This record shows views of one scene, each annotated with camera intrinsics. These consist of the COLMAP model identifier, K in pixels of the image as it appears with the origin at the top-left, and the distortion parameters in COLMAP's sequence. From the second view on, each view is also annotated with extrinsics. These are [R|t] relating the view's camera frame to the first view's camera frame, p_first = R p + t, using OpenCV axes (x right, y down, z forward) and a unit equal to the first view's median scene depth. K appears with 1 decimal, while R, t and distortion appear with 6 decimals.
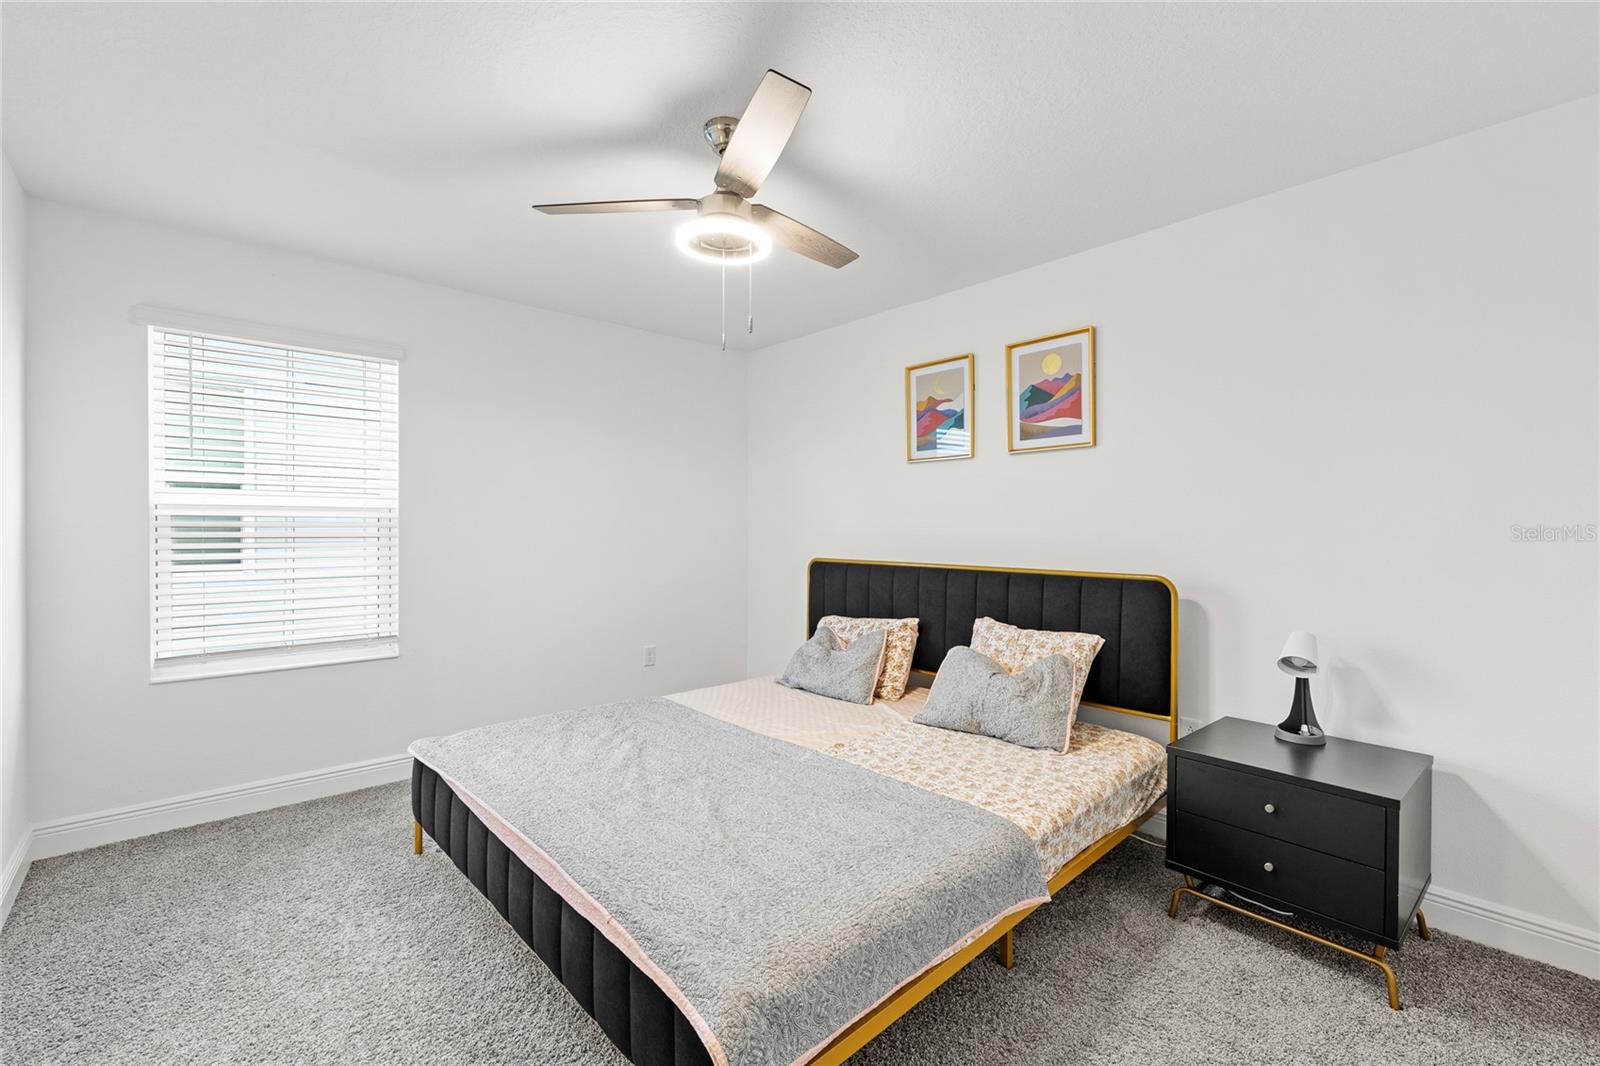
lens RADIAL K [[686.1, 0, 797.9], [0, 686.1, 534.6], [0, 0, 1]] dist [0.010161, -0.000275]
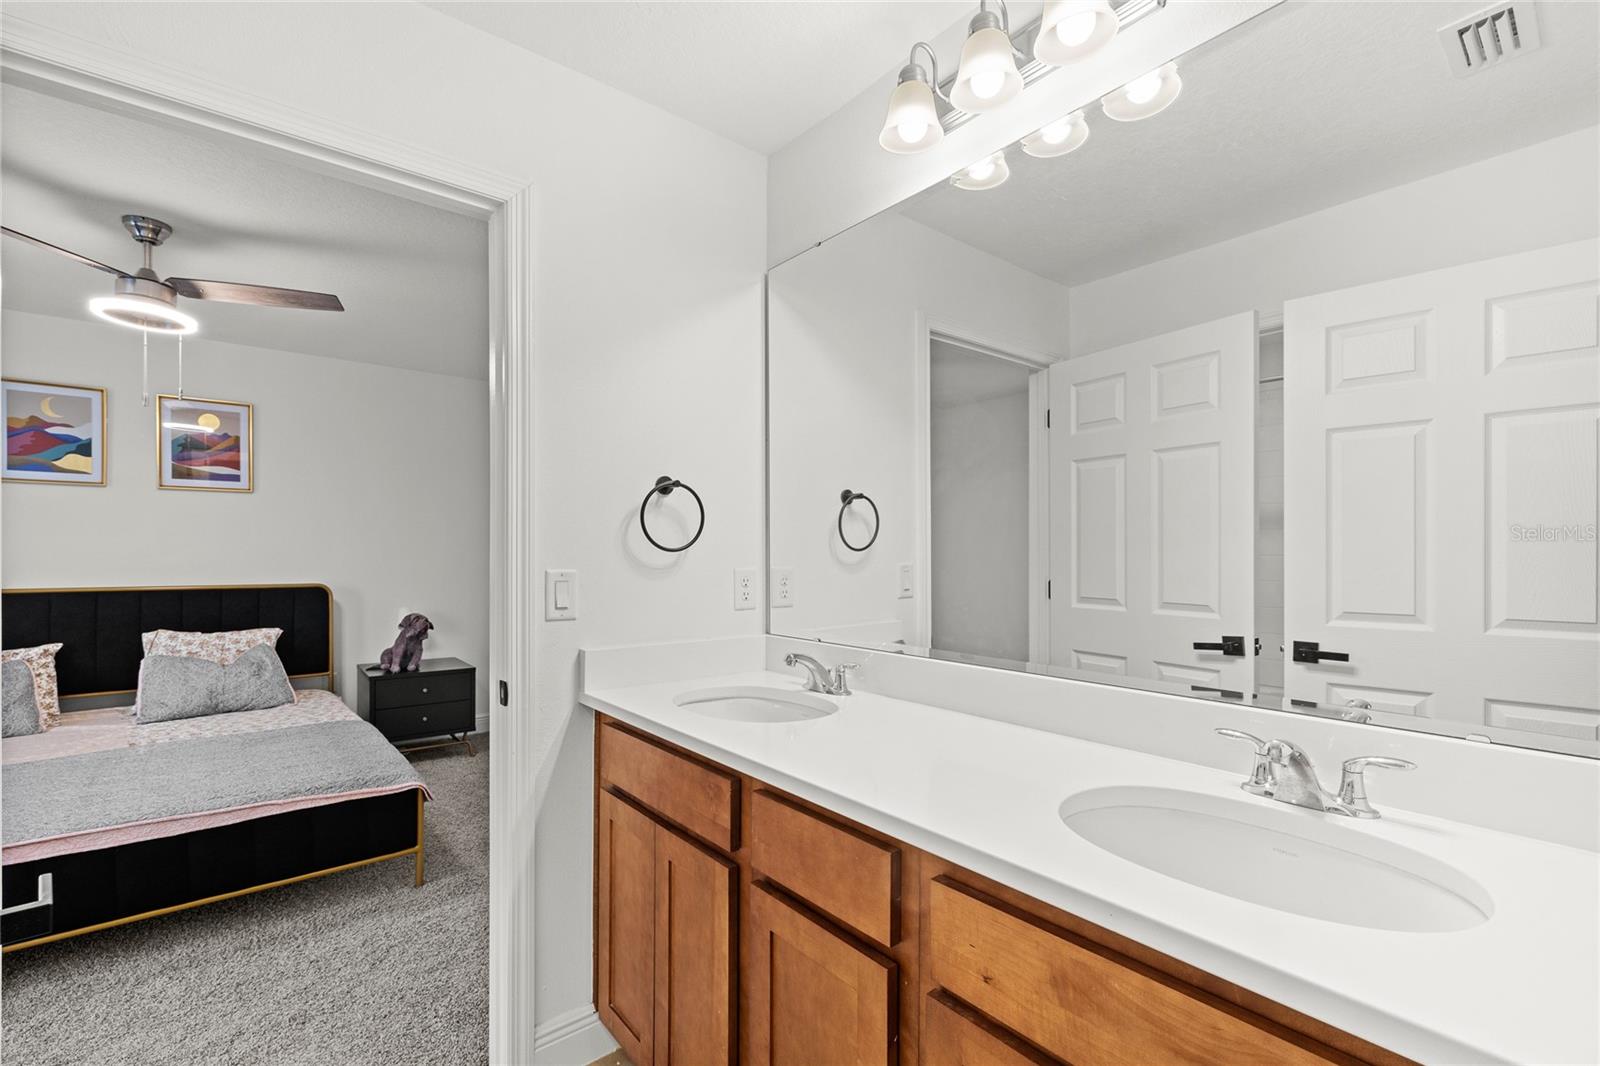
lens RADIAL K [[686.1, 0, 797.2], [0, 686.1, 546.1], [0, 0, 1]] dist [0.010161, -0.000275]
pose [[0.044018, 0.008651, 0.998993, -0.813657], [0.006050, 0.999942, -0.008925, -0.003856], [-0.999012, 0.006436, 0.043963, -0.121805]]
